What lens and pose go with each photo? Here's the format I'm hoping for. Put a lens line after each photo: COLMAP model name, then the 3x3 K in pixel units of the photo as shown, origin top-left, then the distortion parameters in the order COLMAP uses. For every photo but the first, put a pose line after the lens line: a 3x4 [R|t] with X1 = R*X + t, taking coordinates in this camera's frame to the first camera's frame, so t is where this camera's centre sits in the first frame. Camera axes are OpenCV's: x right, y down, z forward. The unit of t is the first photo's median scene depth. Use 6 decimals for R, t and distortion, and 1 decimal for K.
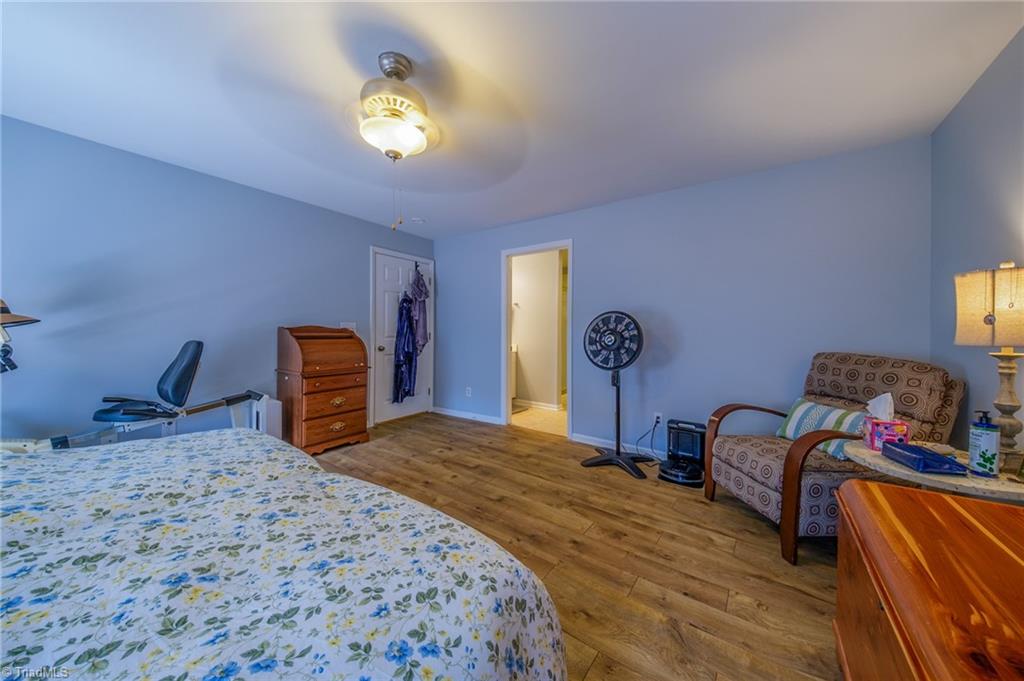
lens RADIAL K [[353.1, 0, 511.5], [0, 353.1, 337.2], [0, 0, 1]] dist [0.000083, -0.004146]
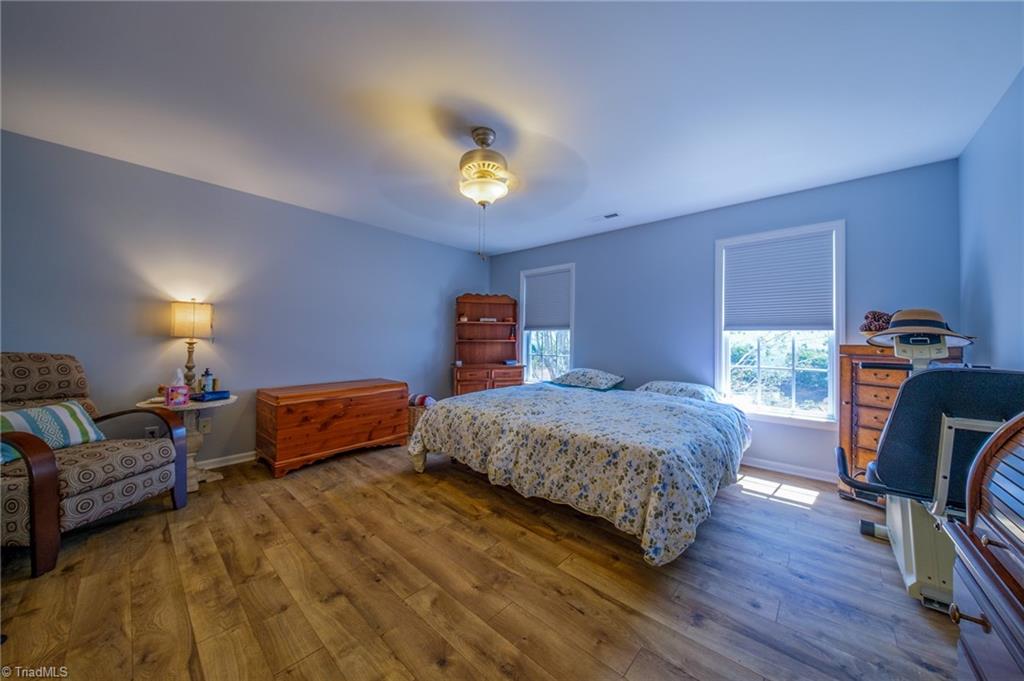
lens RADIAL K [[353.1, 0, 511.5], [0, 353.1, 337.2], [0, 0, 1]] dist [0.000083, -0.004146]
pose [[-0.995089, -0.026094, 0.095482, -0.483176], [-0.025743, 0.999657, 0.004902, -0.030796], [-0.095577, 0.002419, -0.995419, 1.928858]]
